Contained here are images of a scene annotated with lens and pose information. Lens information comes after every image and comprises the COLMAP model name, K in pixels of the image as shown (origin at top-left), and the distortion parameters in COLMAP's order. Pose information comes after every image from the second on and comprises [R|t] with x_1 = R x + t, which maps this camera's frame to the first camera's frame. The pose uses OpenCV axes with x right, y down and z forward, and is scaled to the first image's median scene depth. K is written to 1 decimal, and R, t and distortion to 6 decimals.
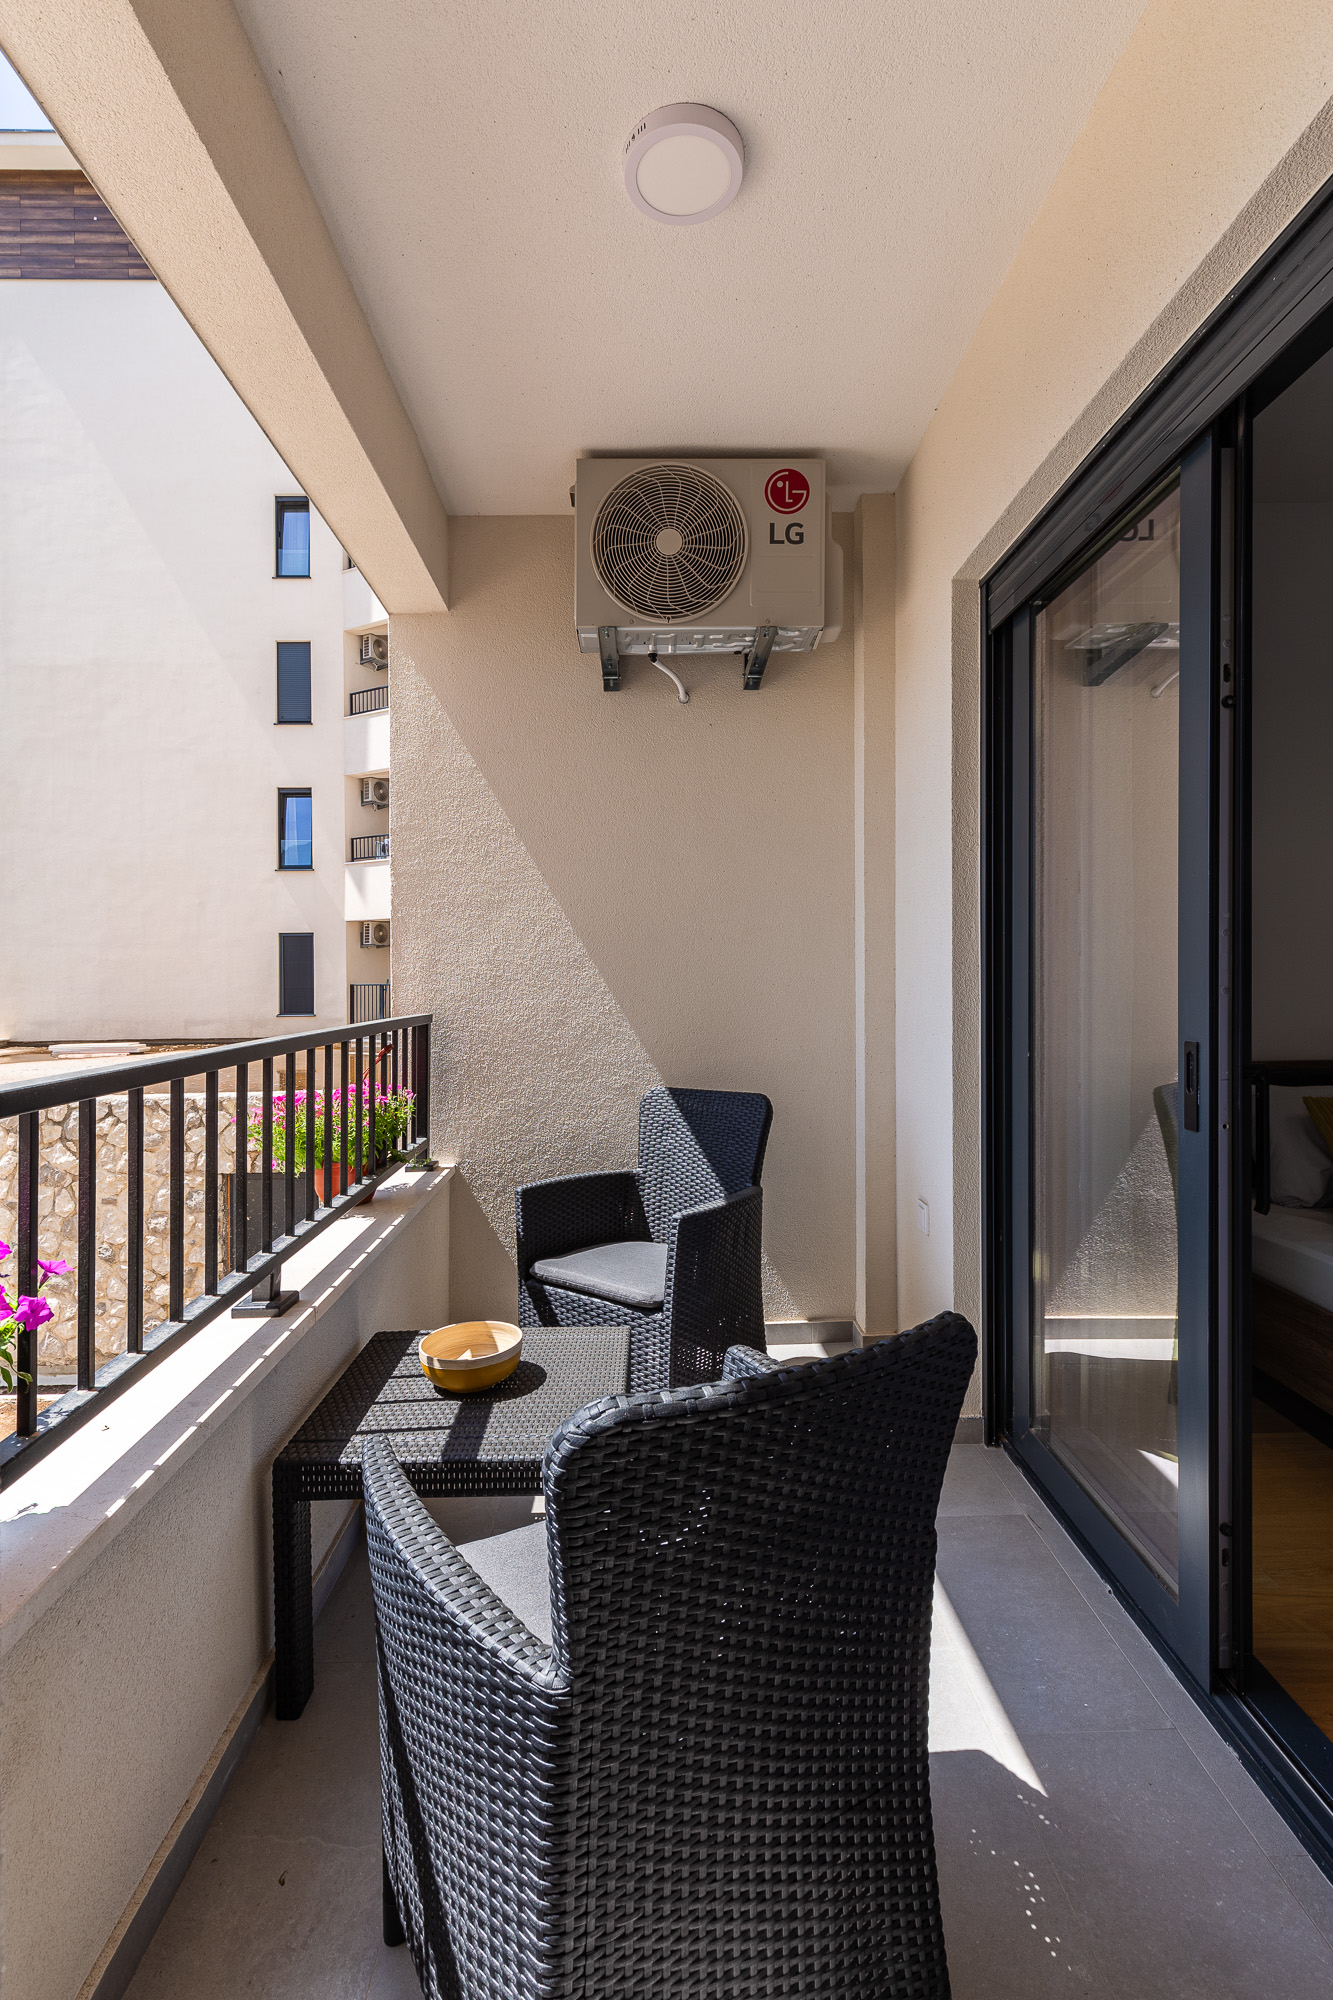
lens RADIAL K [[923.5, 0, 666.5], [0, 923.5, 1000.0], [0, 0, 1]] dist [0.015118, -0.009893]
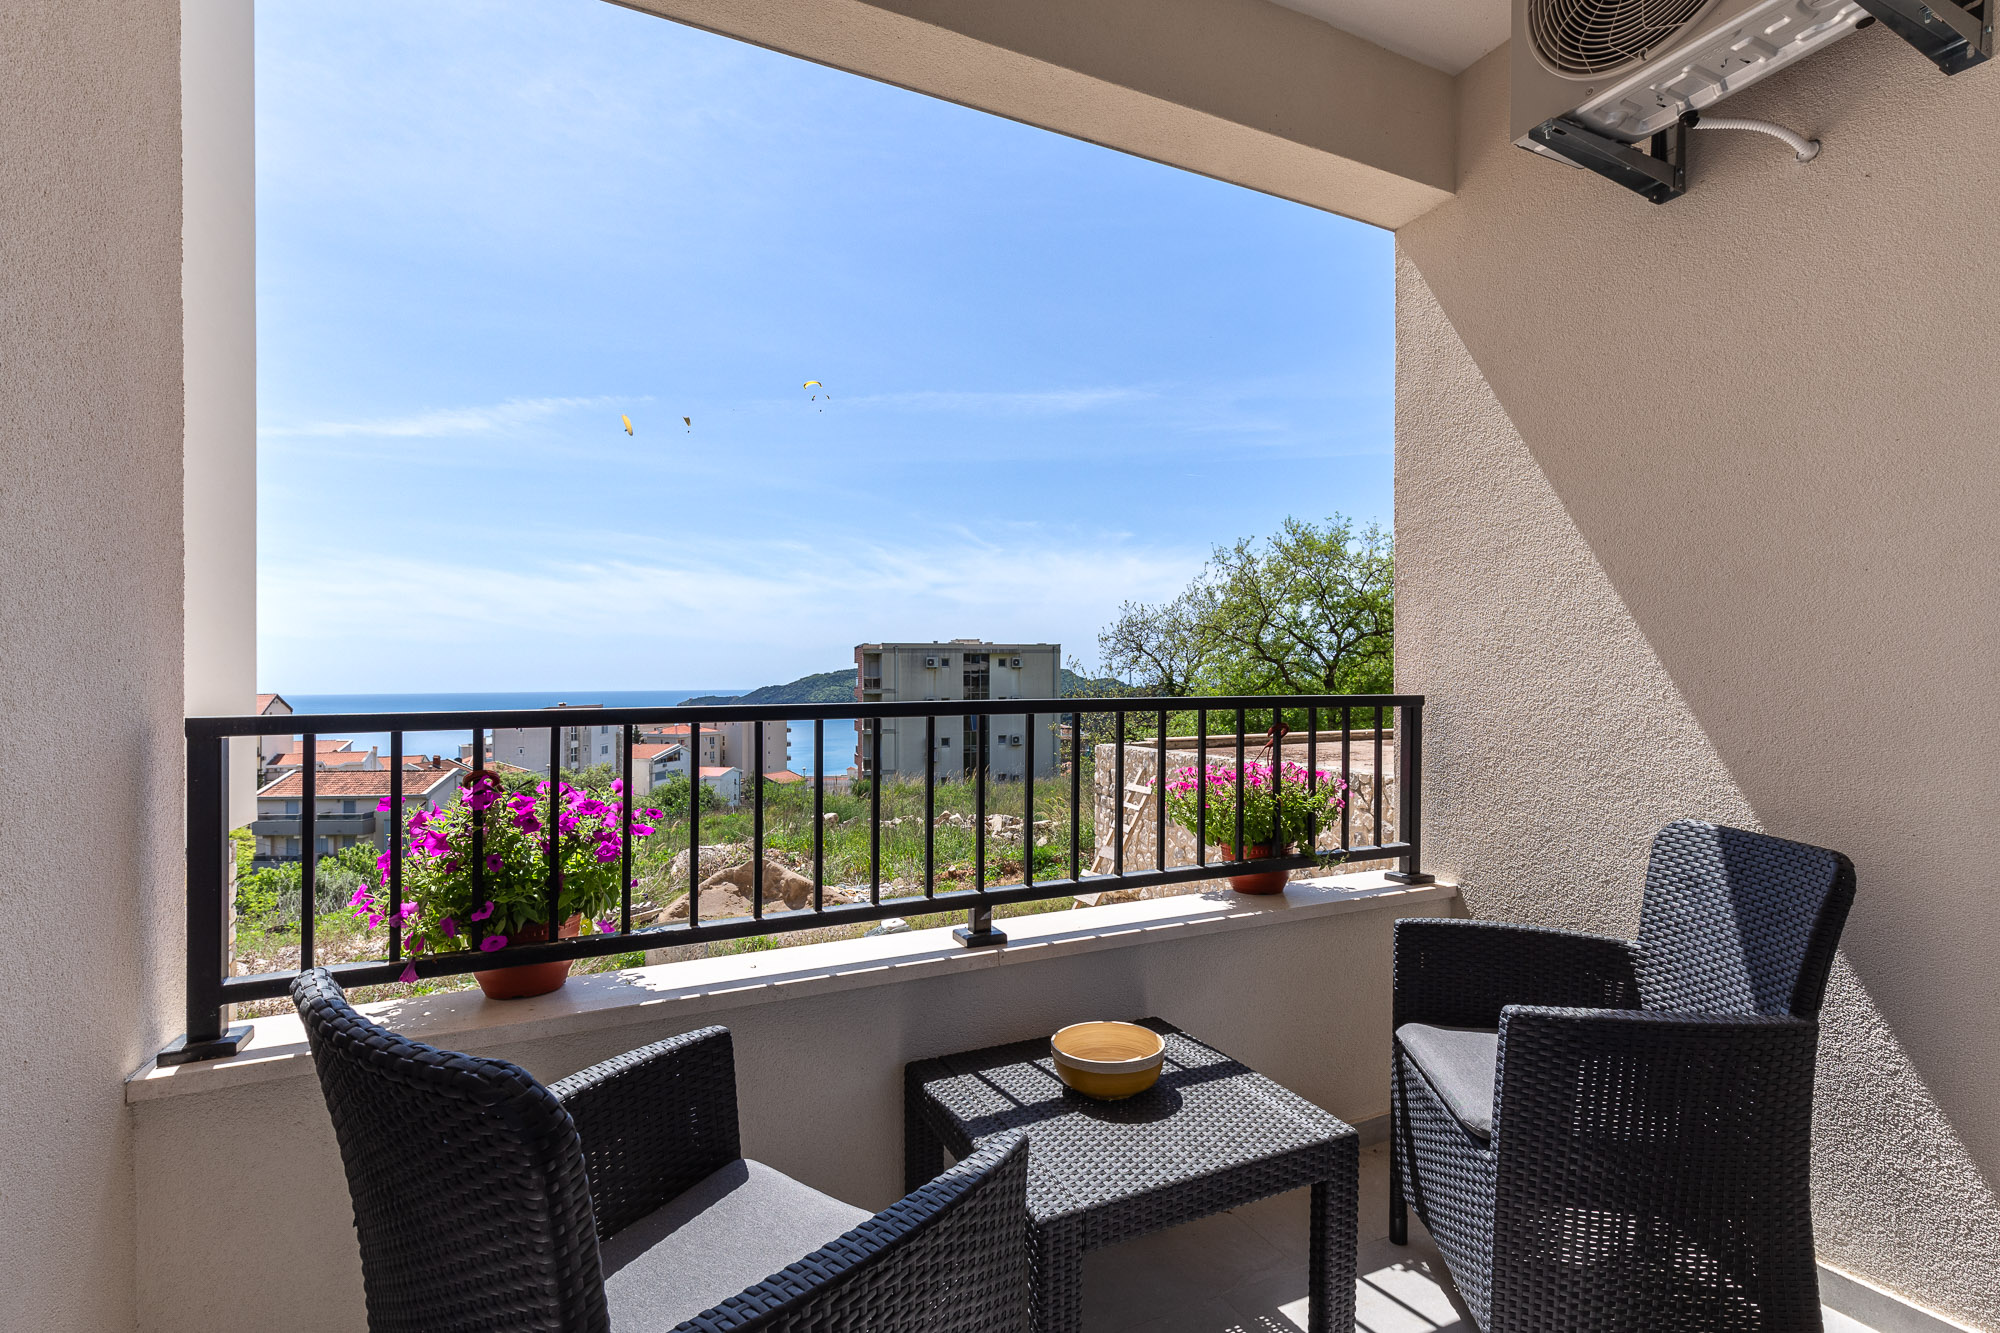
lens RADIAL K [[923.5, 0, 1013.1], [0, 923.5, 691.9], [0, 0, 1]] dist [0.015118, -0.009893]
pose [[0.415970, 0.021492, -0.909124, 0.361840], [-0.023334, 0.999644, 0.012955, 0.010954], [0.909079, 0.015824, 0.416324, 0.339380]]
